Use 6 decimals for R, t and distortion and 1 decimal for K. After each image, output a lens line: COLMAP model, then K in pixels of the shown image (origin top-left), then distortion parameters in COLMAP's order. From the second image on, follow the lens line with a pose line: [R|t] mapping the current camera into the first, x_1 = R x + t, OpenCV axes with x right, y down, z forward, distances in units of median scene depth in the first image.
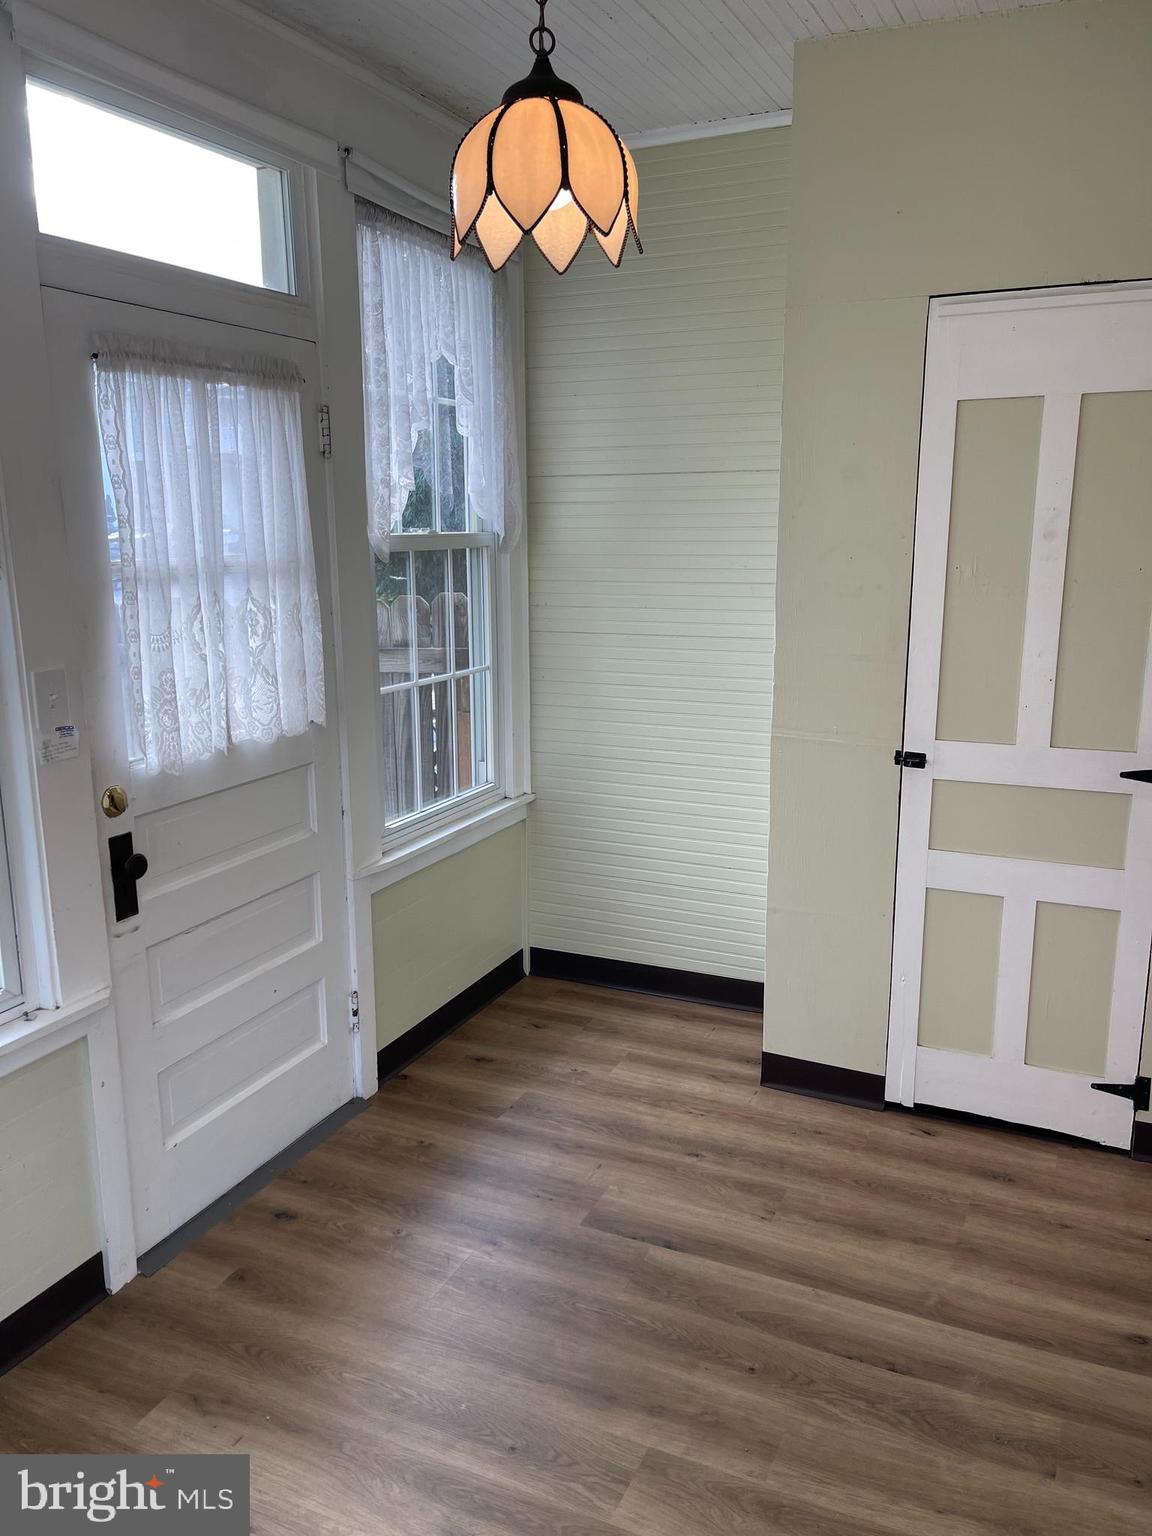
lens RADIAL K [[1181.8, 0, 553.5], [0, 1181.8, 804.4], [0, 0, 1]] dist [0.052269, -0.003046]
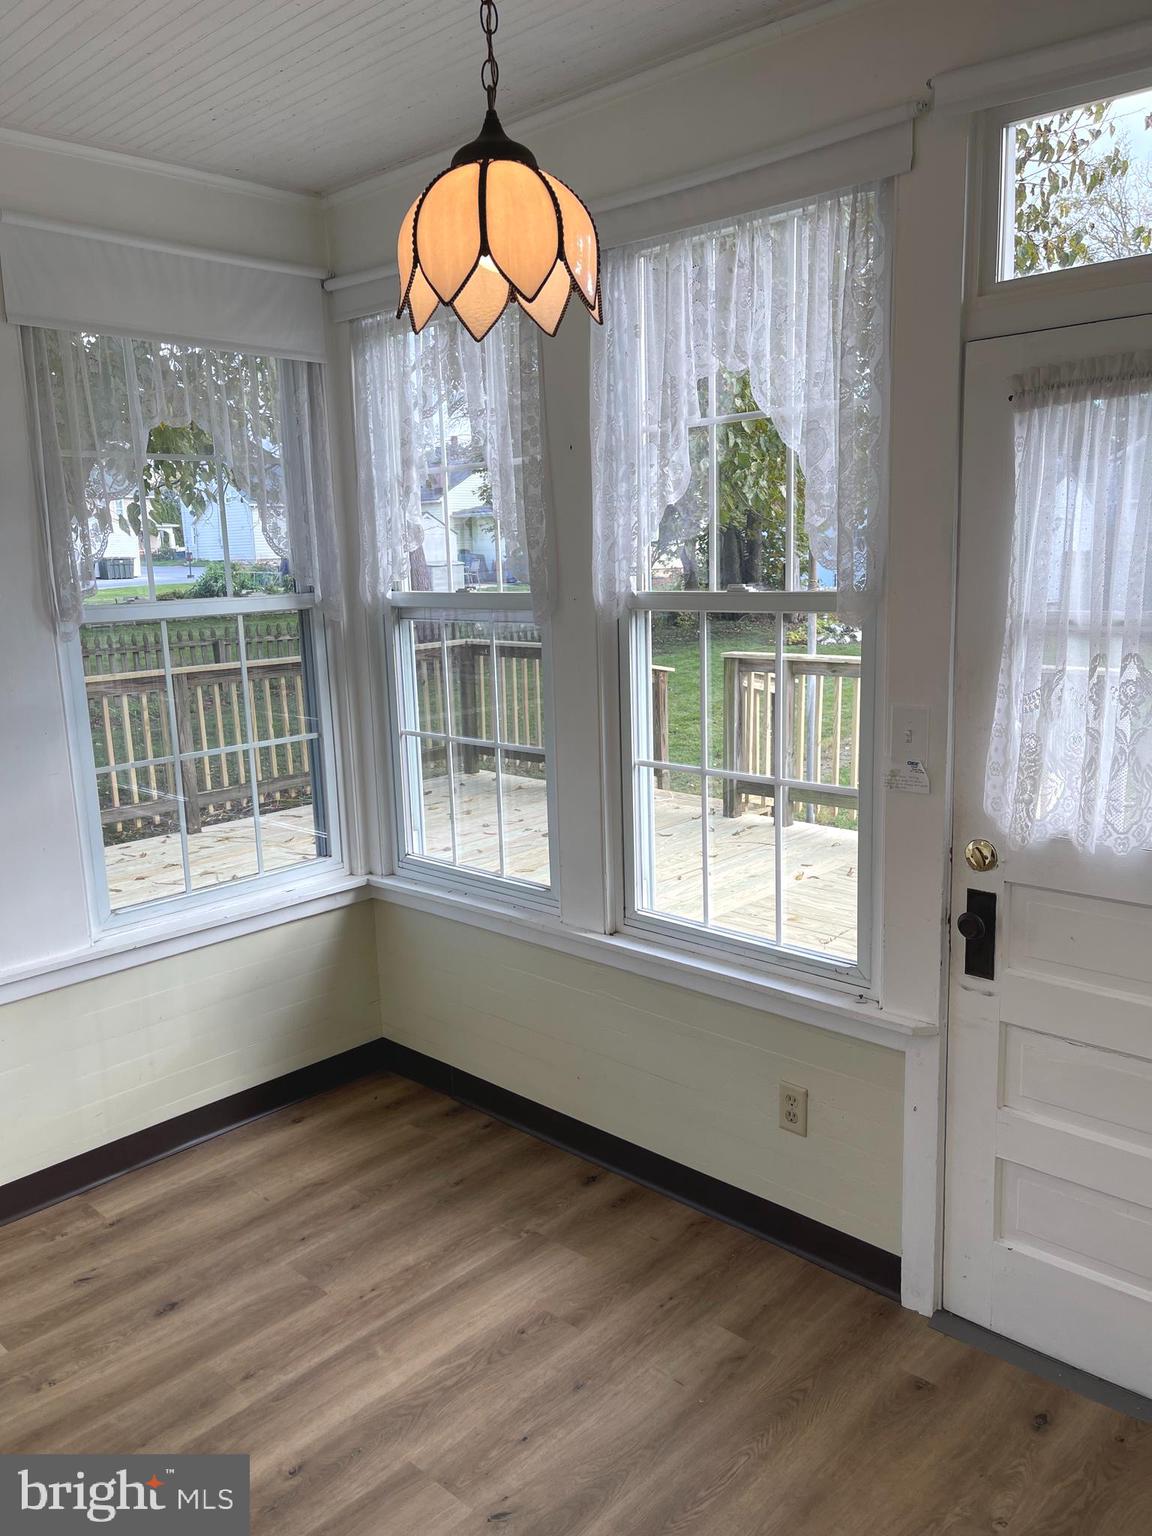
lens RADIAL K [[1181.8, 0, 553.5], [0, 1181.8, 804.4], [0, 0, 1]] dist [0.052269, -0.003046]
pose [[-0.310205, 0.224742, -0.923723, 0.605913], [-0.177695, 0.940823, 0.288577, -0.253108], [0.933915, 0.253658, -0.251913, 0.898254]]
